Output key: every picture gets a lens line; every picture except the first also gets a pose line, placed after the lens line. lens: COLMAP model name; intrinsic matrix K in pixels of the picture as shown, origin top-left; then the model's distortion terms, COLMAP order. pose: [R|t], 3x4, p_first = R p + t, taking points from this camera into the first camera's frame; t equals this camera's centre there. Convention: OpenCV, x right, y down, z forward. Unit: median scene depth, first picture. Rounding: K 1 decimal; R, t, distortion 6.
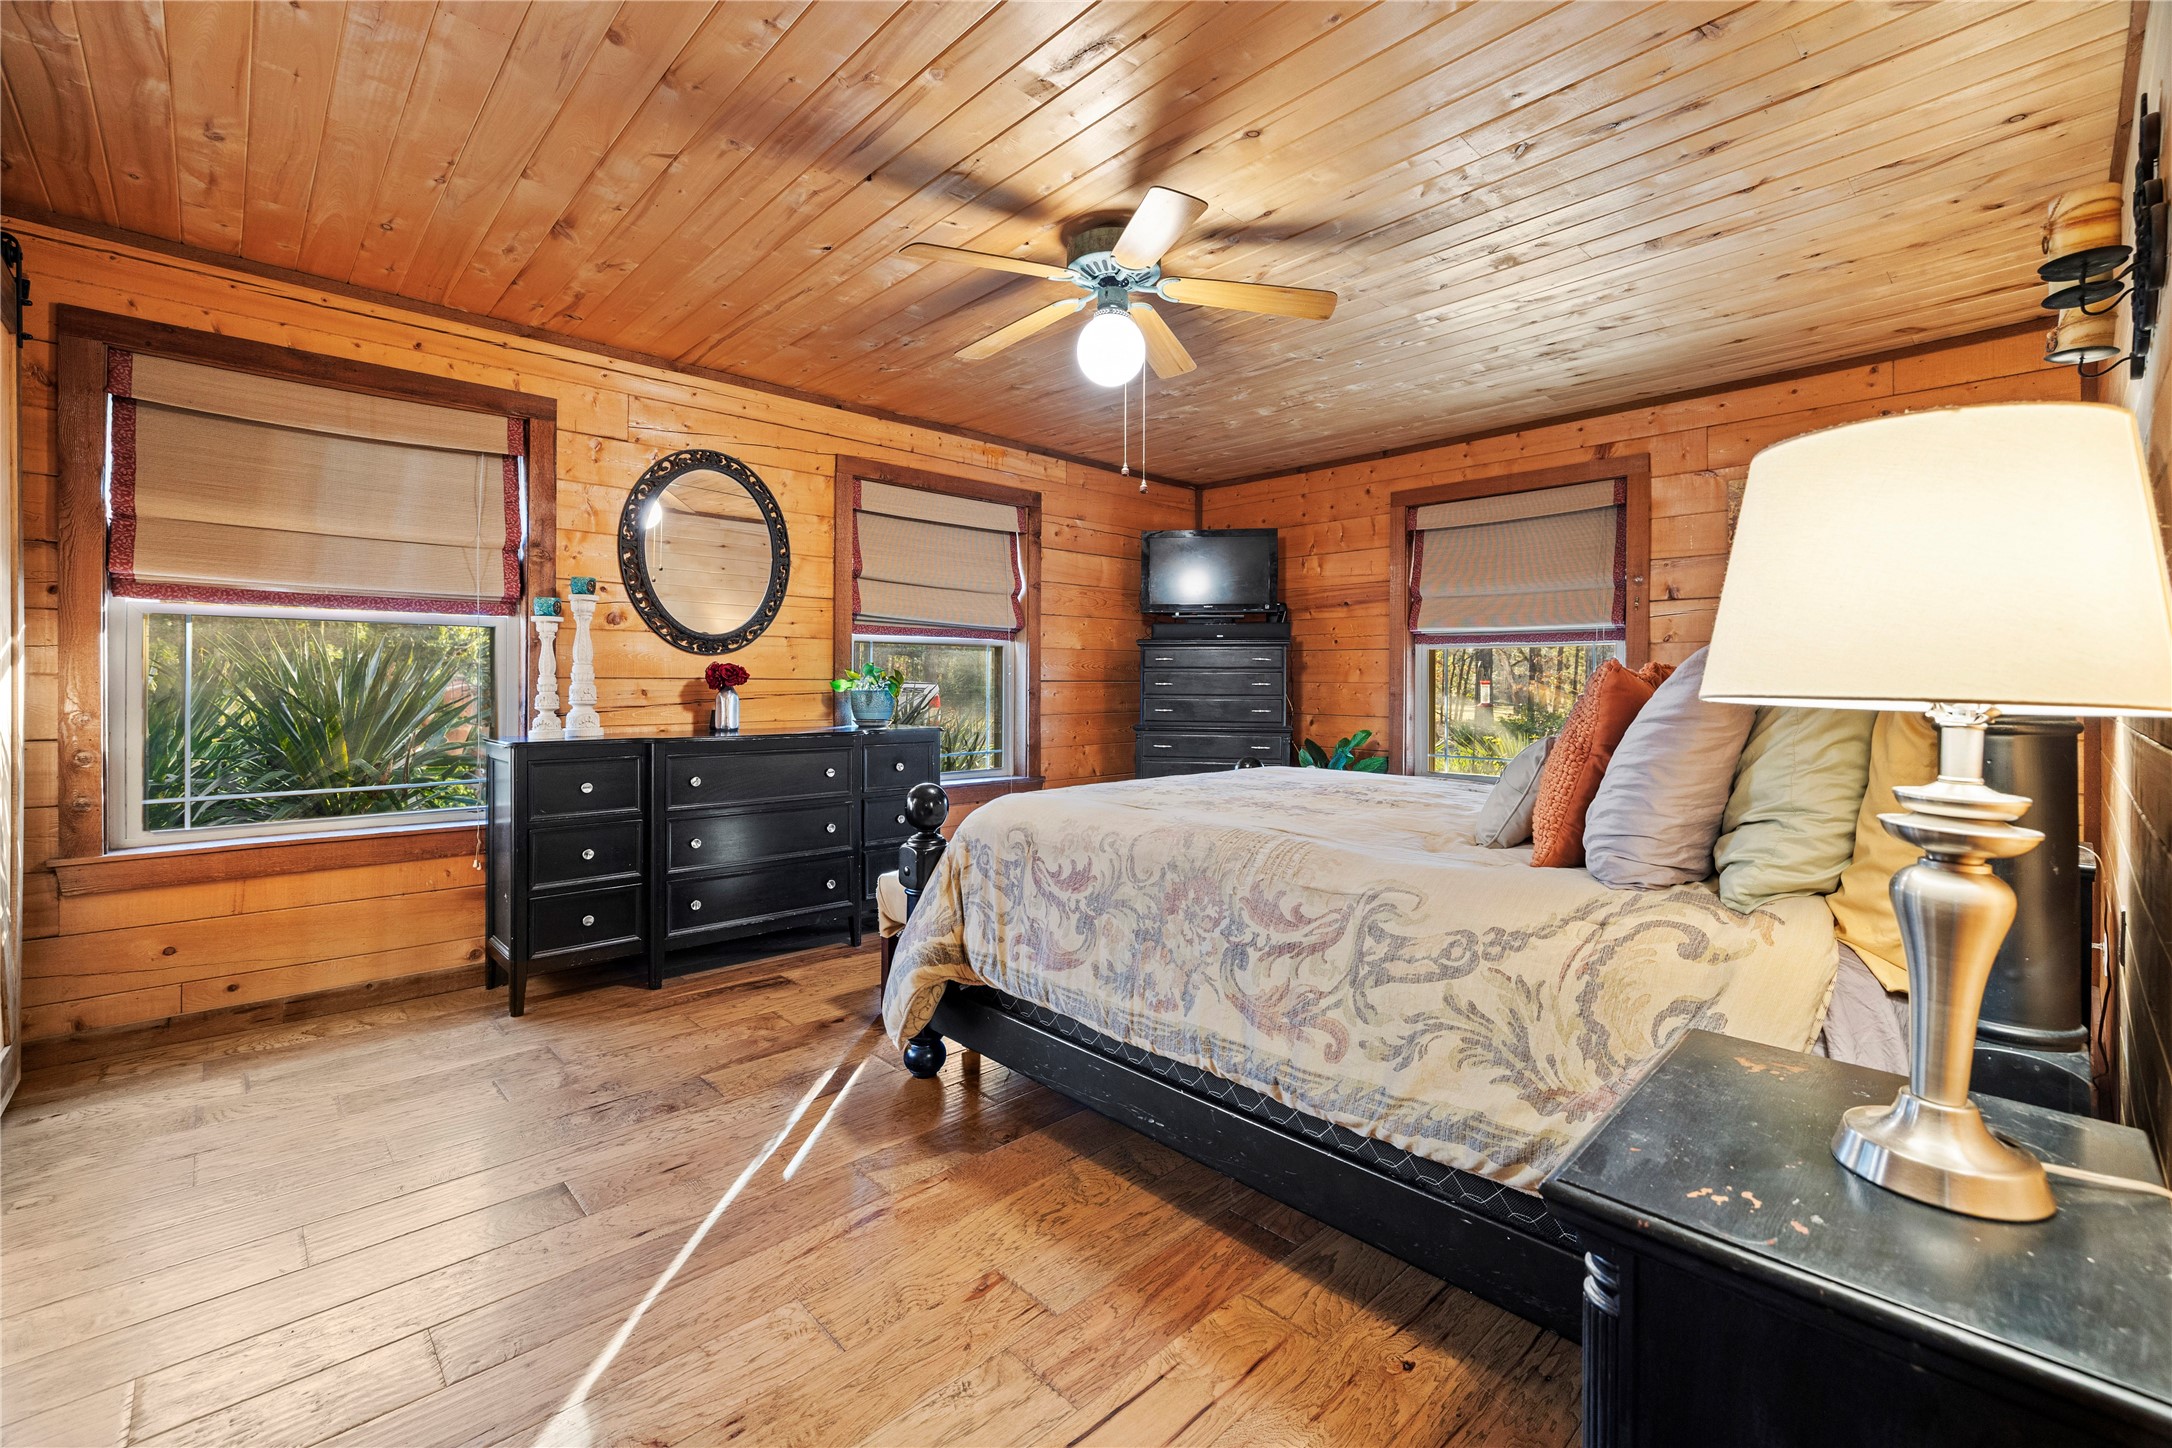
lens RADIAL K [[914.4, 0, 1077.8], [0, 914.4, 687.9], [0, 0, 1]] dist [0.002136, -0.000390]
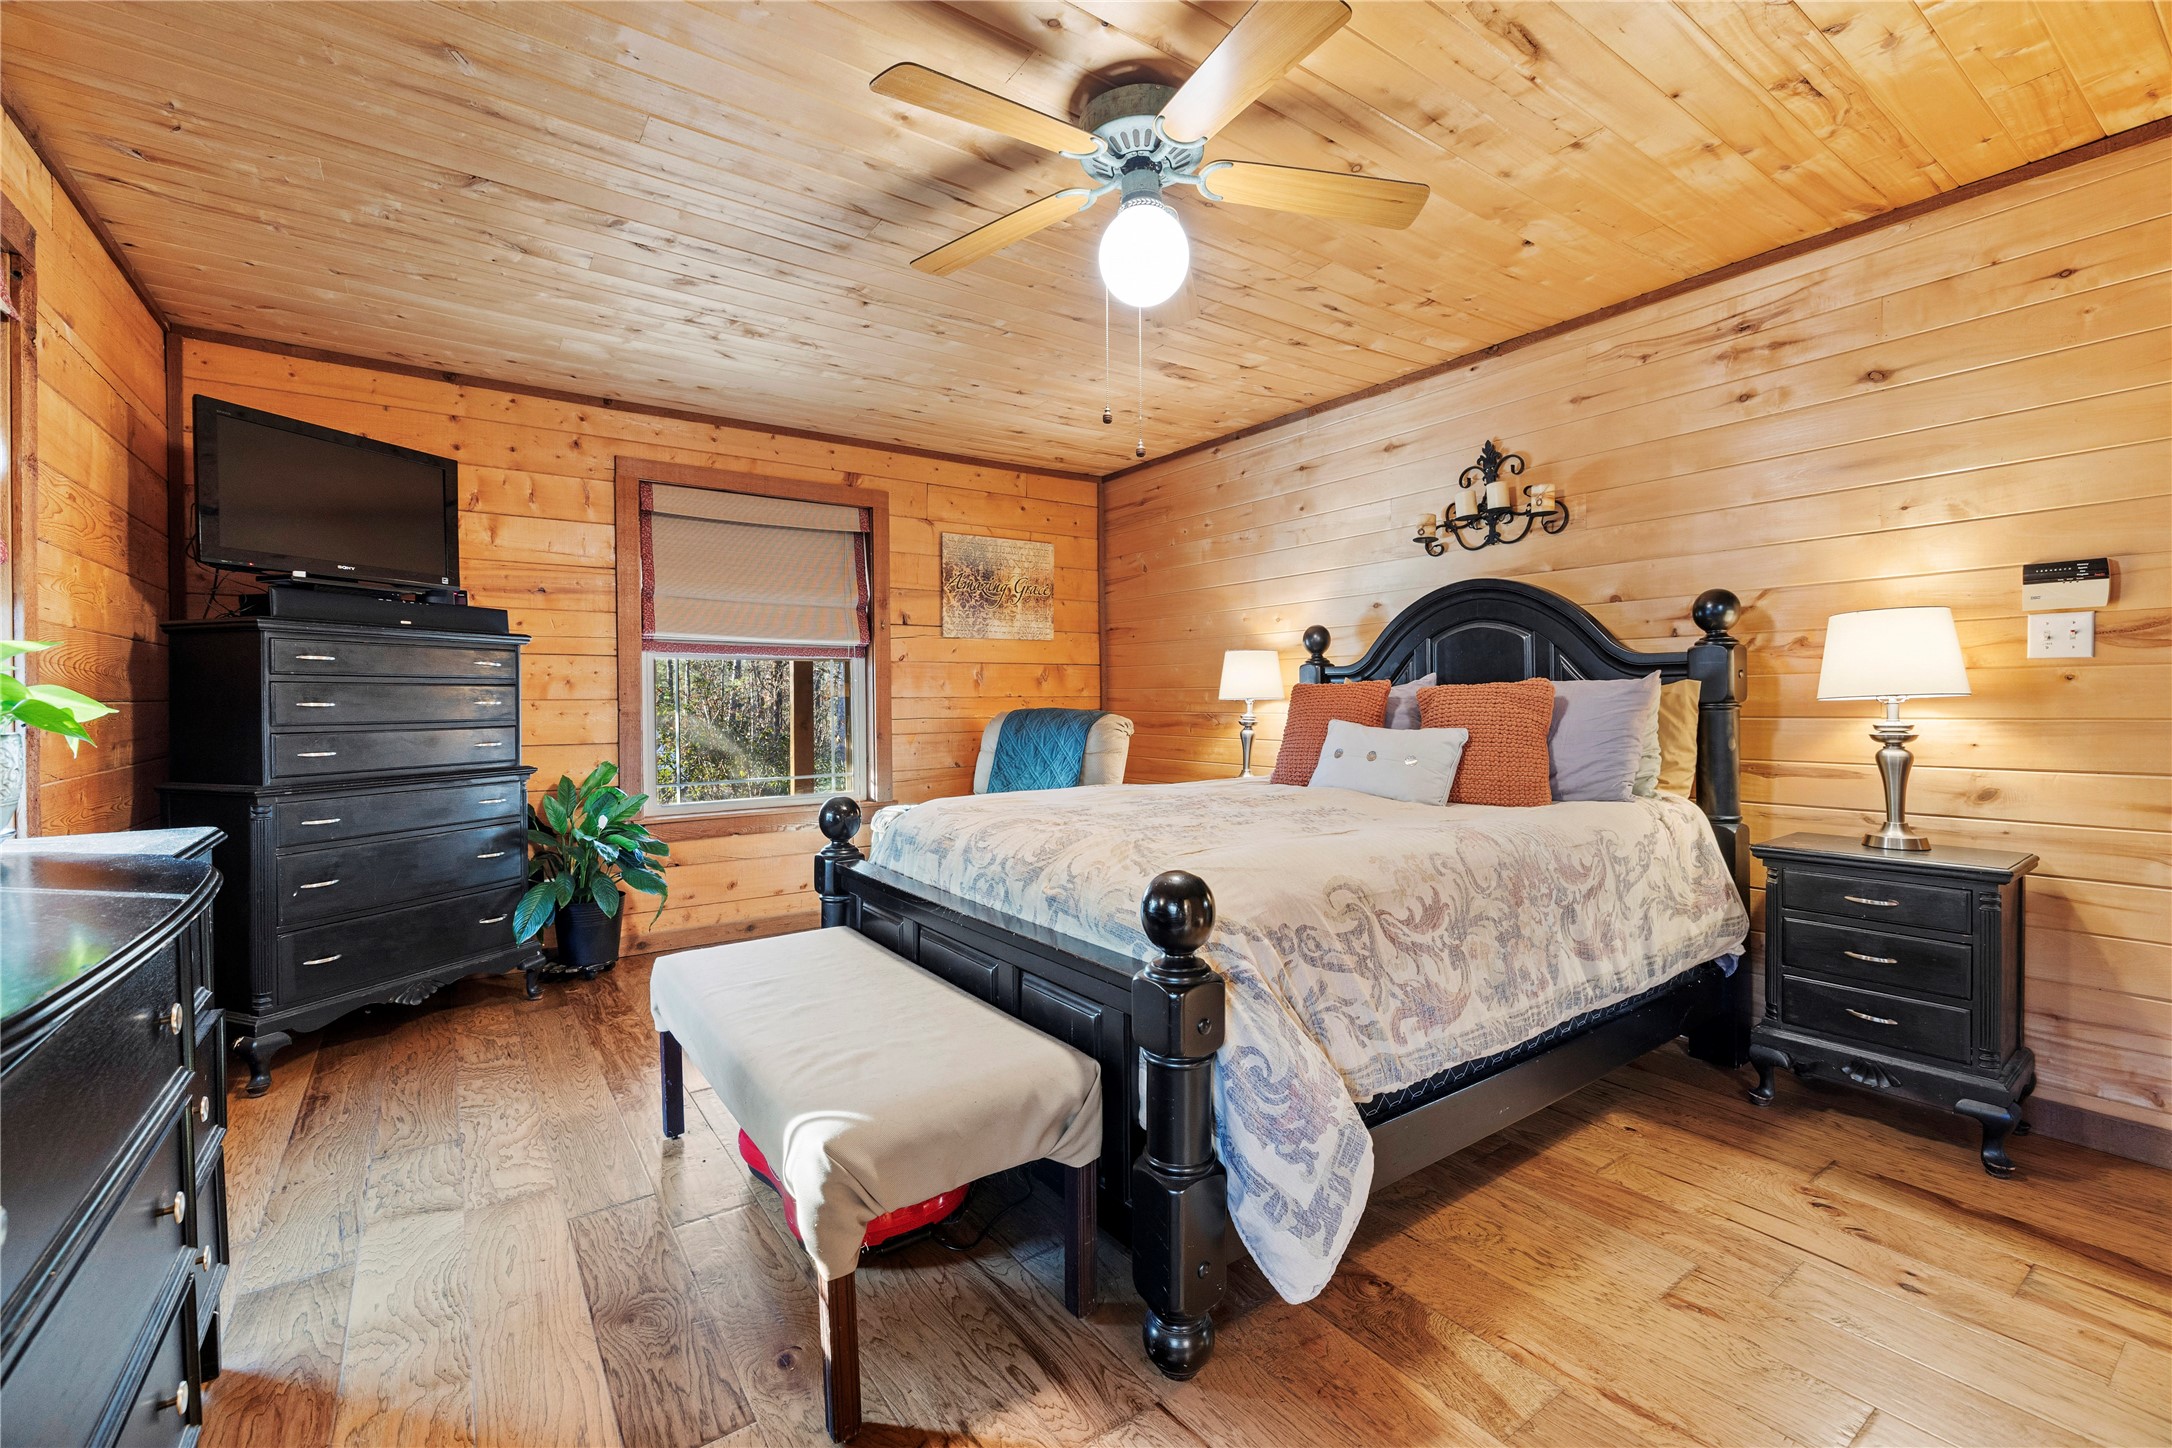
lens RADIAL K [[914.4, 0, 1084.0], [0, 914.4, 710.1], [0, 0, 1]] dist [0.002136, -0.000390]
pose [[0.140608, -0.020813, 0.989847, -0.462530], [0.013803, 0.999723, 0.019060, -0.006232], [-0.989969, 0.010982, 0.140857, 0.601344]]
